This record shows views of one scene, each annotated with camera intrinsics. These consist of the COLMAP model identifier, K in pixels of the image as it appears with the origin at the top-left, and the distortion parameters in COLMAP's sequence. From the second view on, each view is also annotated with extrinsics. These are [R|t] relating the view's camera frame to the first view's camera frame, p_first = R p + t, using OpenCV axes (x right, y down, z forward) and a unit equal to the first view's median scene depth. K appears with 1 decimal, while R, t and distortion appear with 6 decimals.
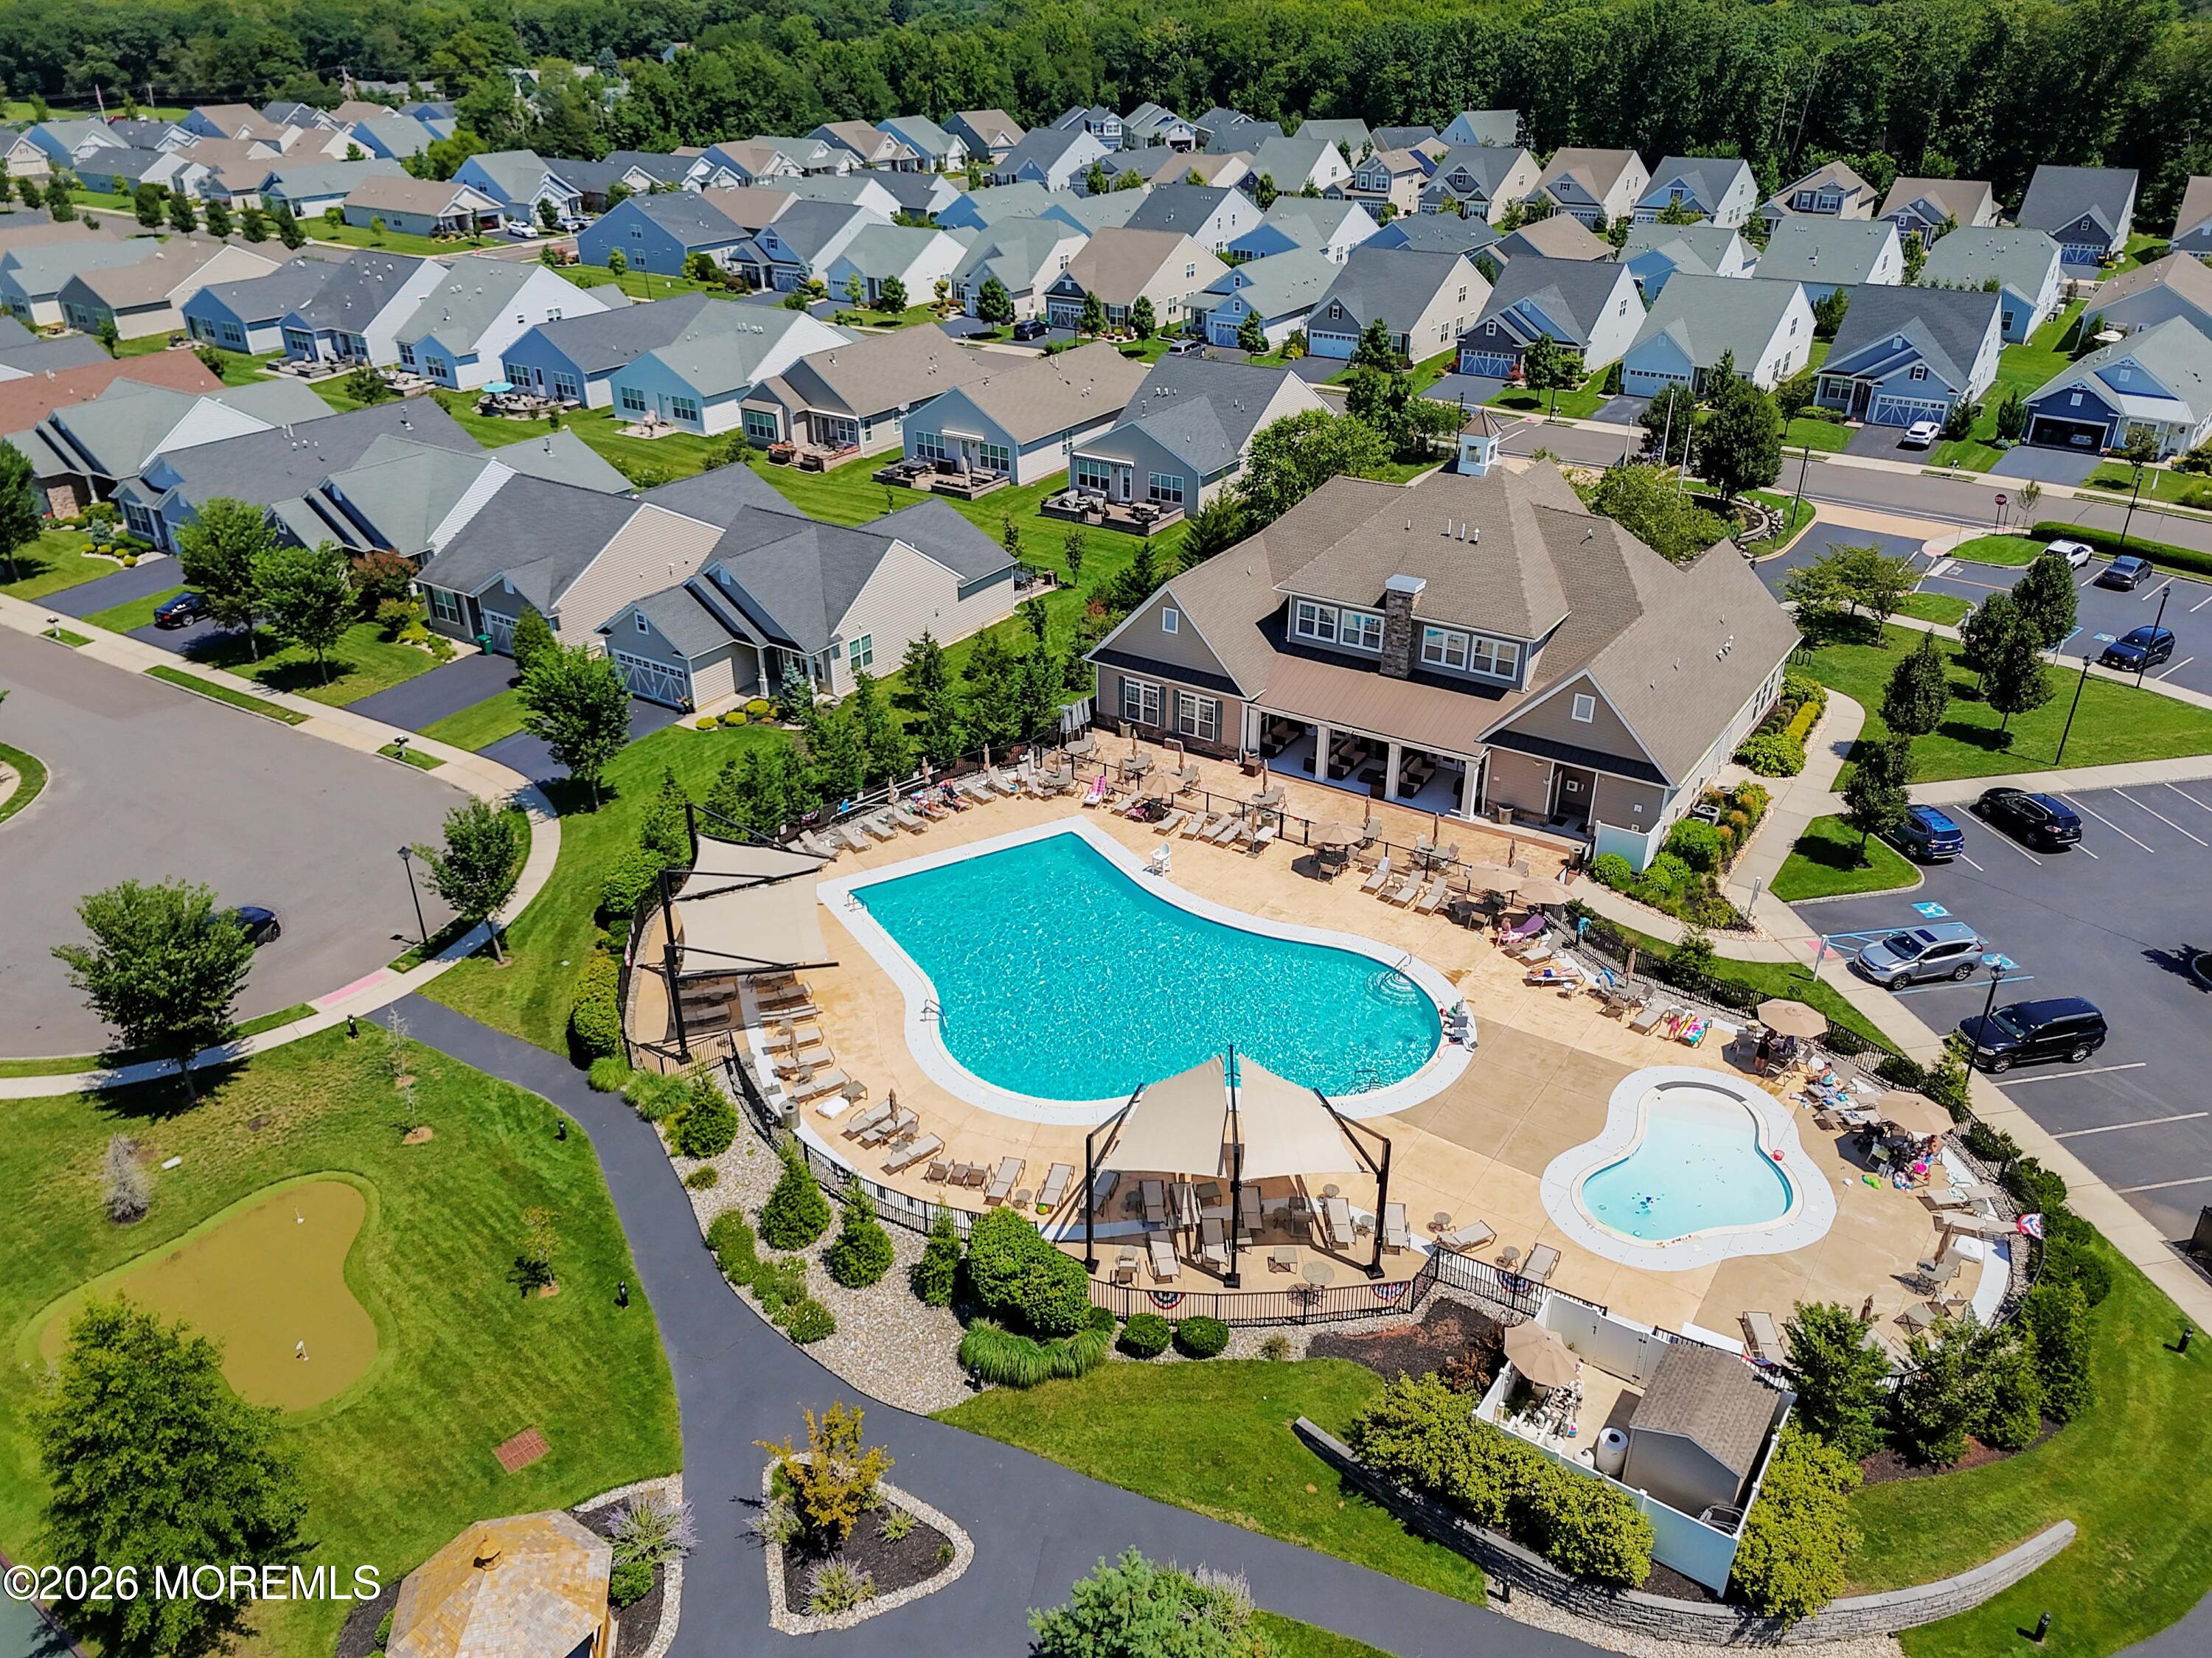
lens RADIAL K [[1706.6, 0, 1071.6], [0, 1706.6, 839.4], [0, 0, 1]] dist [0.088981, -0.083505]
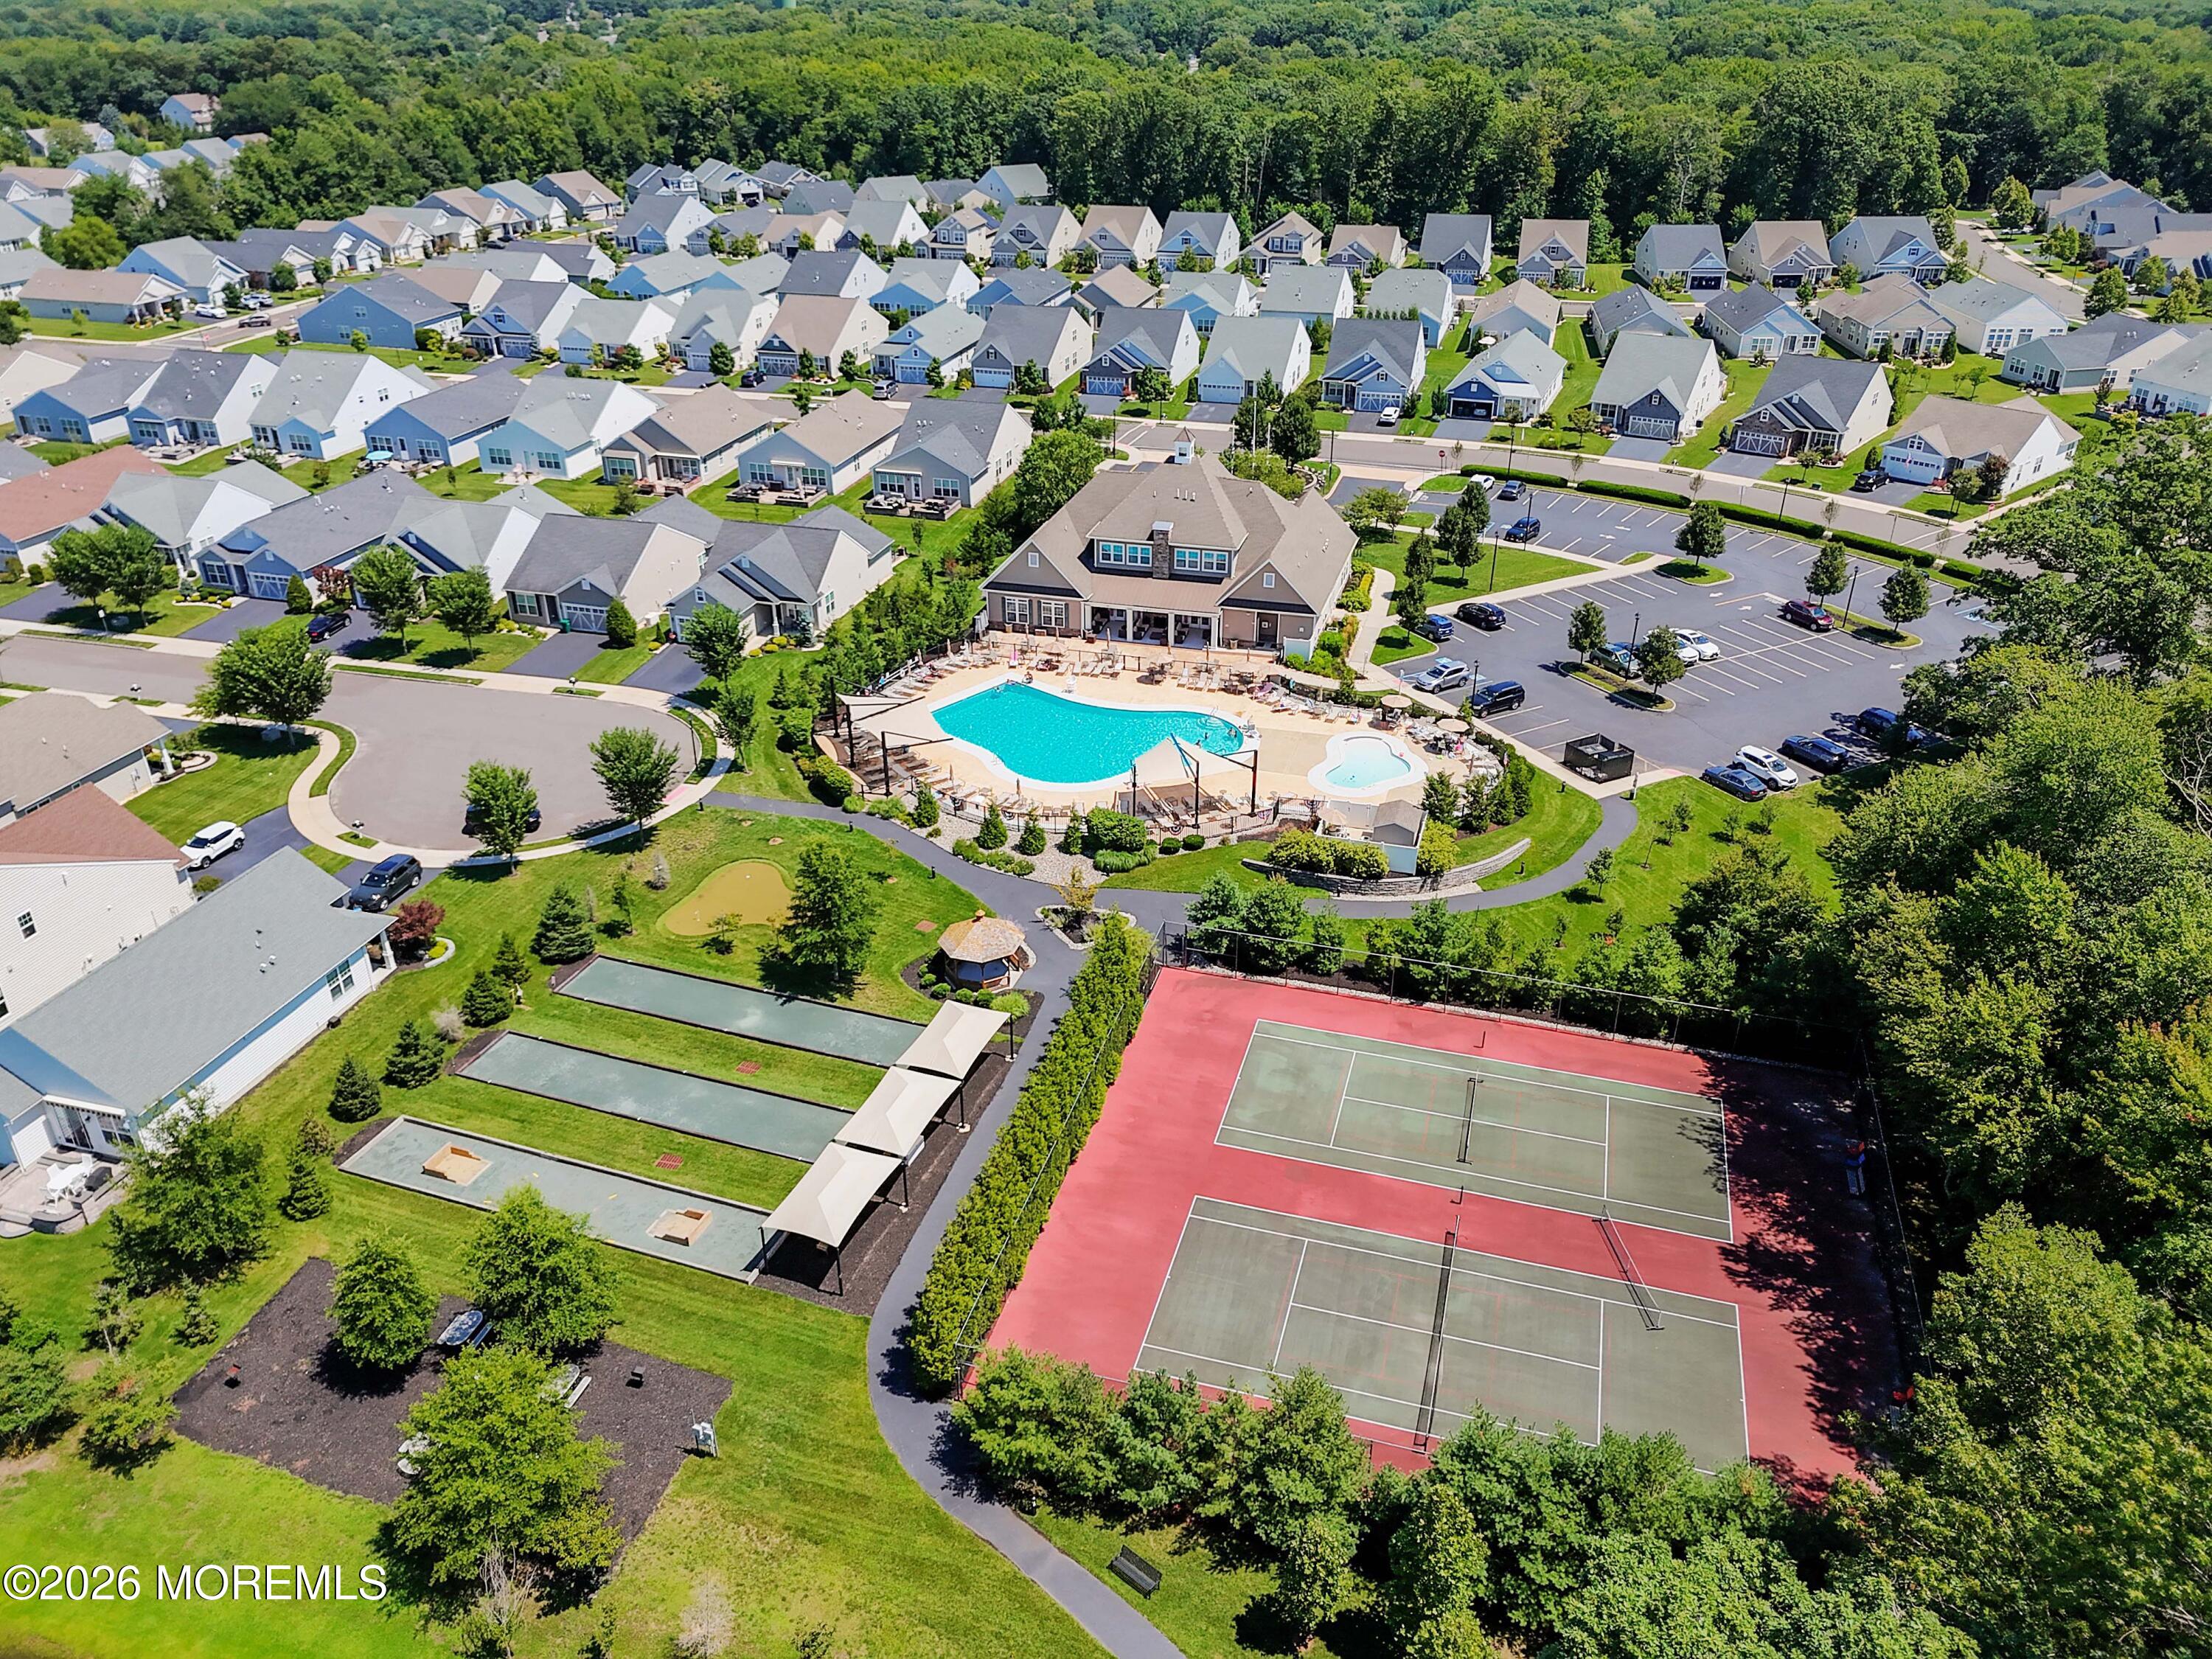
lens RADIAL K [[1706.7, 0, 1071.6], [0, 1706.7, 839.9], [0, 0, 1]] dist [0.088981, -0.083505]
pose [[0.956150, -0.138488, 0.258068, -0.256235], [0.138382, 0.990203, 0.018670, 0.082886], [-0.258125, 0.017861, 0.965946, -0.448837]]
